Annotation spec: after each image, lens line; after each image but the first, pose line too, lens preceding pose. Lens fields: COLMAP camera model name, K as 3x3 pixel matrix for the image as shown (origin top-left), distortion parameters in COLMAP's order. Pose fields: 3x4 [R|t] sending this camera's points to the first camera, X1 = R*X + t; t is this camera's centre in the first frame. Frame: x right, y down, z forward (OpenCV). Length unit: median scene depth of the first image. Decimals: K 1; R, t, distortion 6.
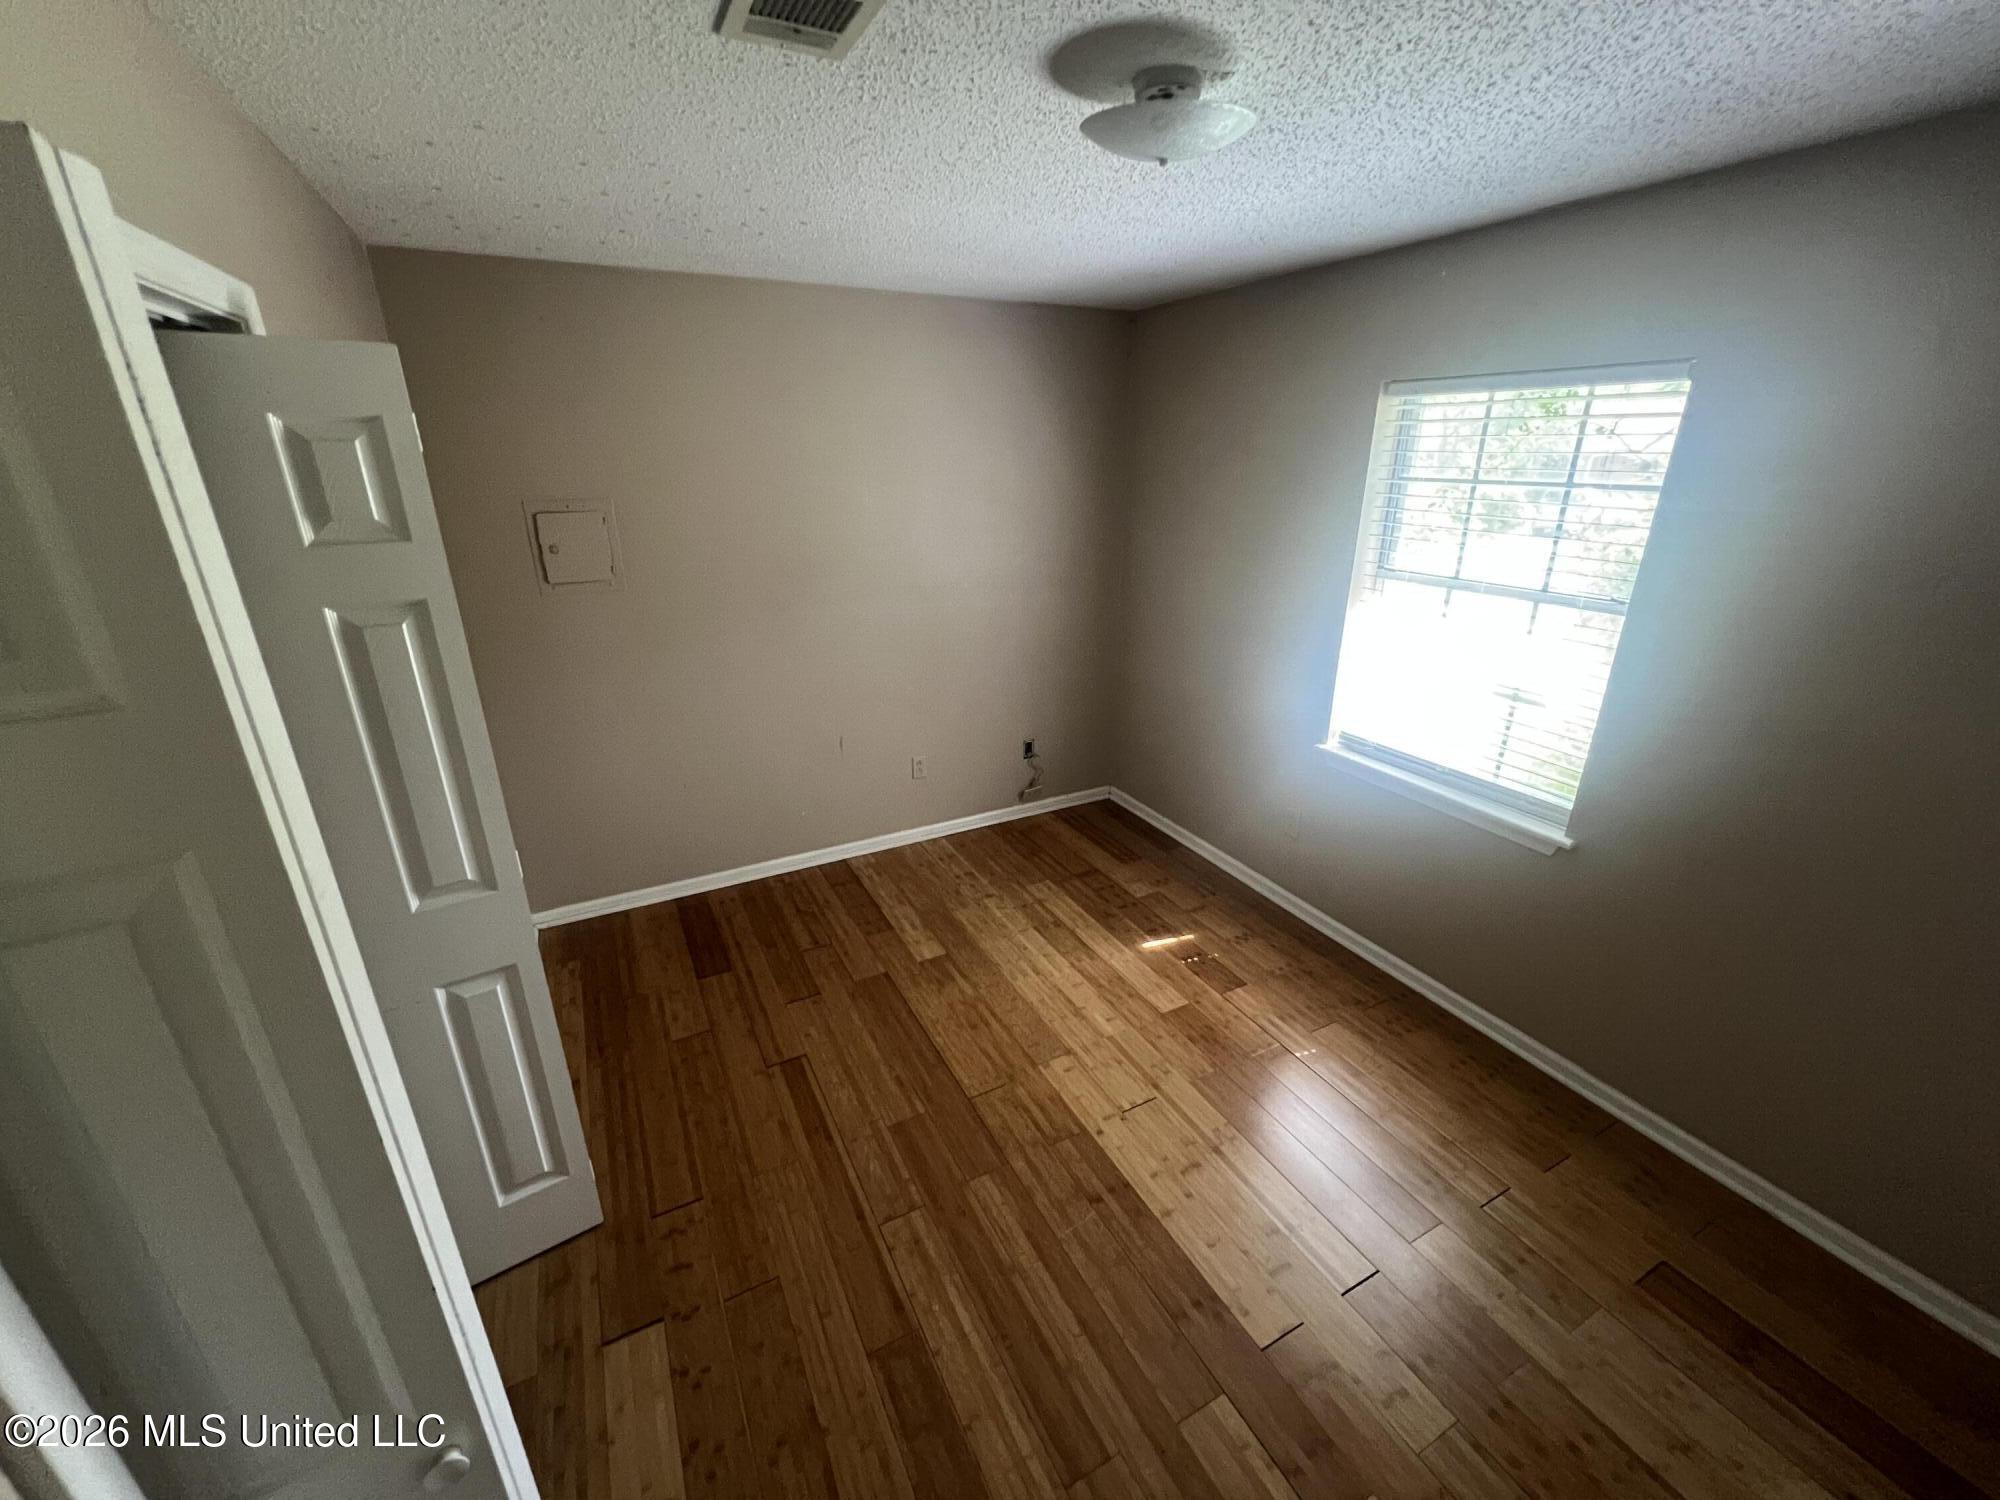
lens RADIAL K [[803.0, 0, 999.8], [0, 803.0, 750.0], [0, 0, 1]] dist [-0.009818, 0.000112]
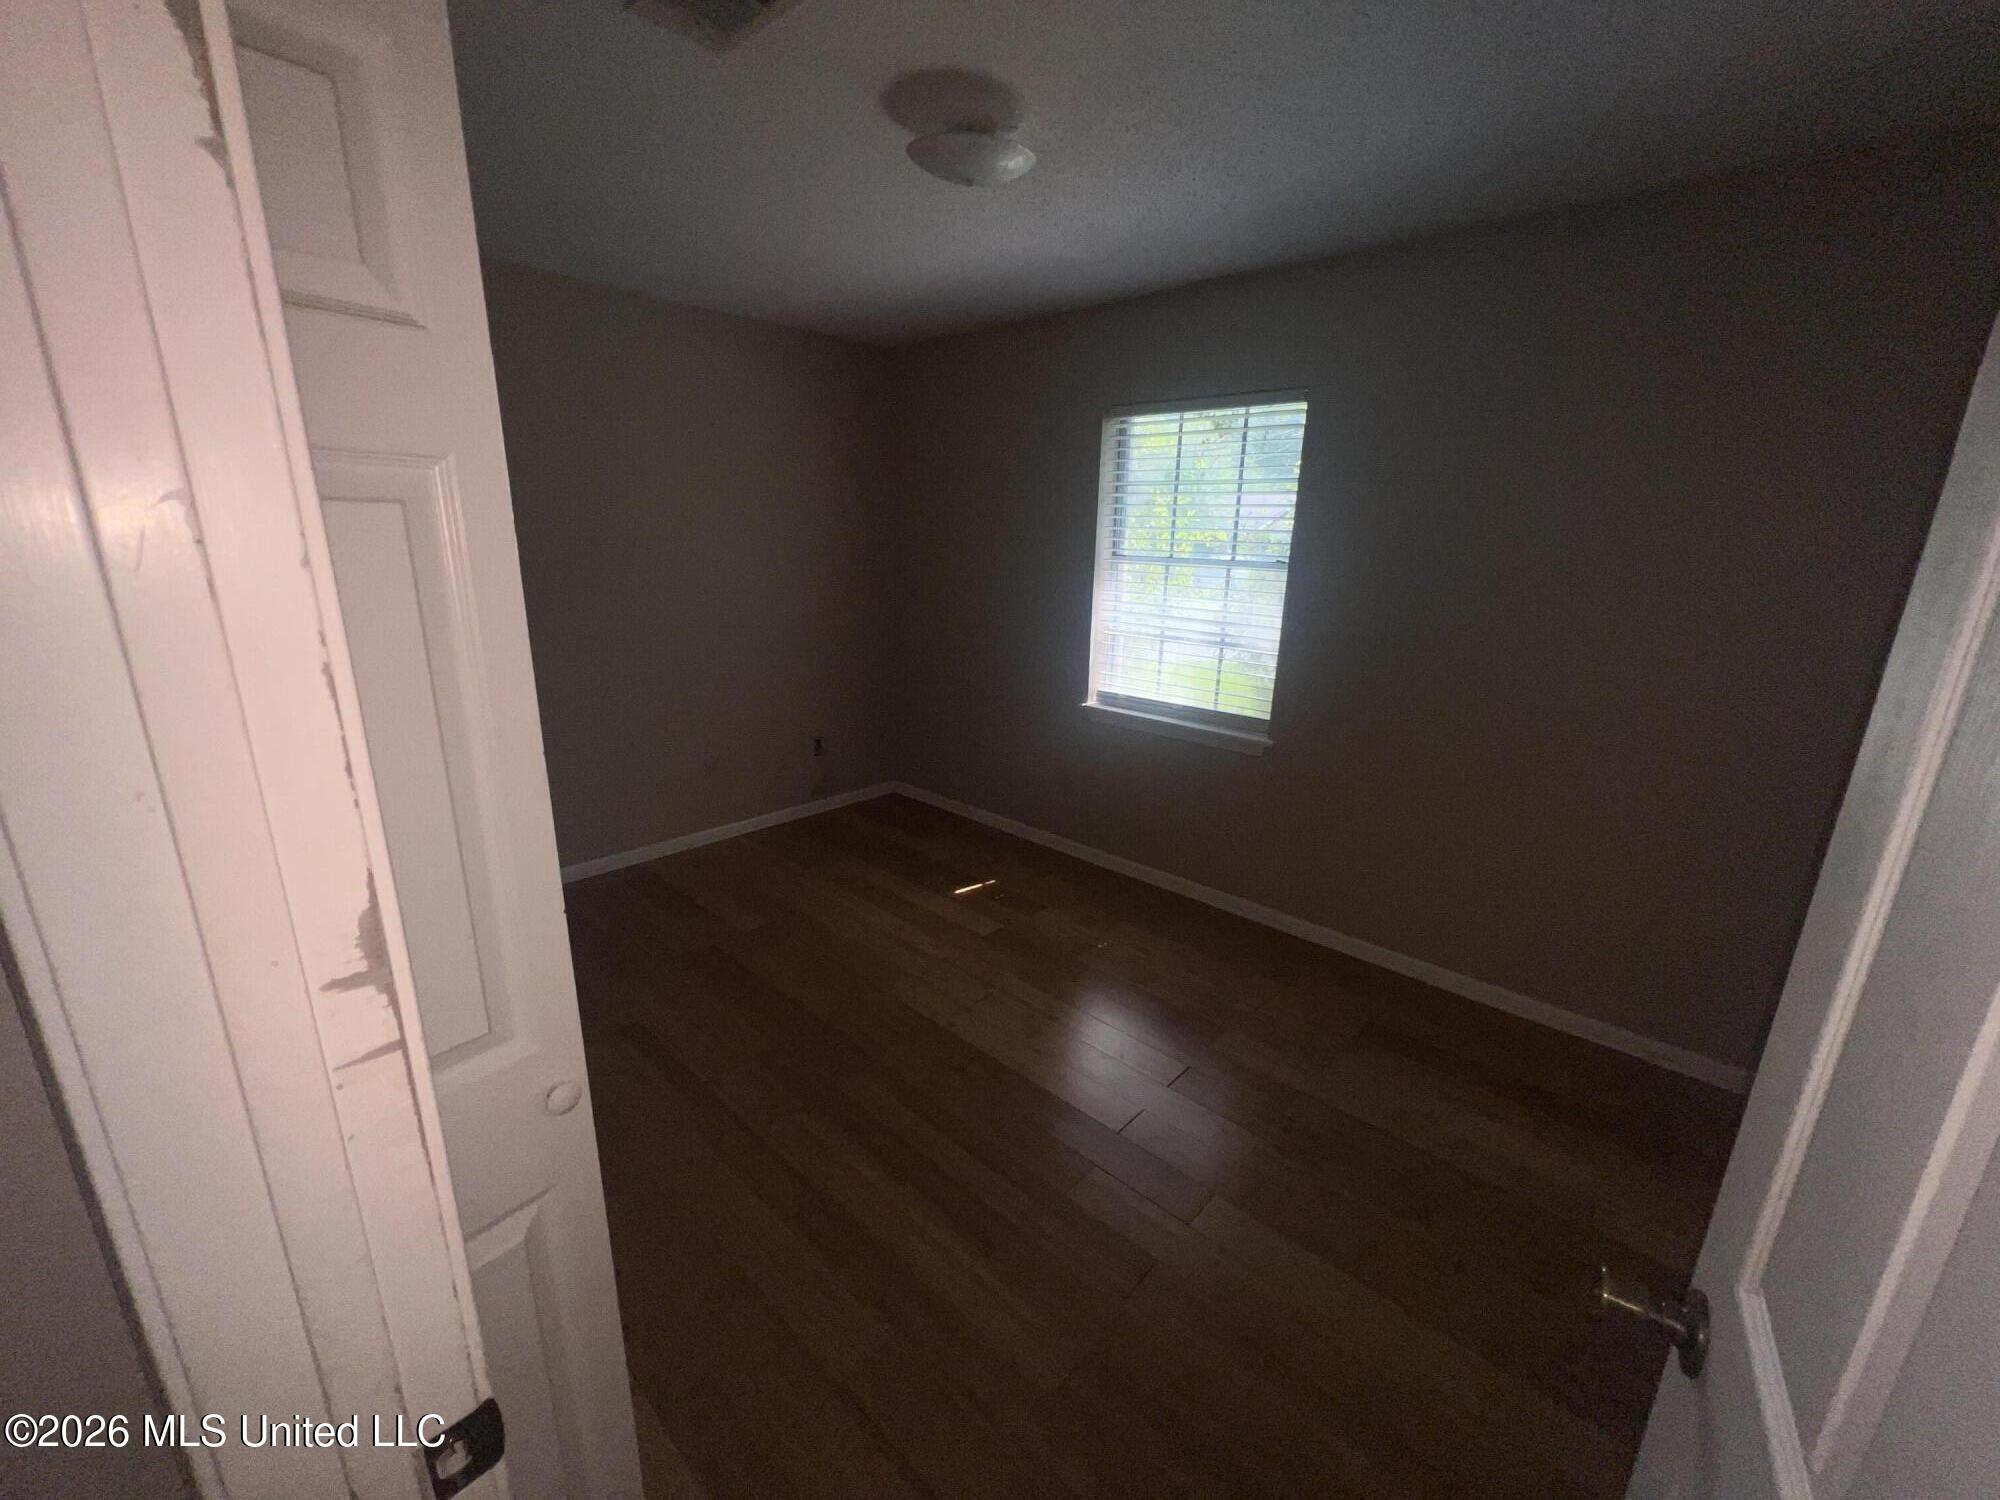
lens RADIAL K [[803.0, 0, 1006.9], [0, 803.0, 747.0], [0, 0, 1]] dist [-0.009818, 0.000112]
pose [[0.941875, -0.069156, 0.328769, -0.130374], [0.096650, 0.992992, -0.068014, 0.160842], [-0.321762, 0.095836, 0.941958, -0.105093]]
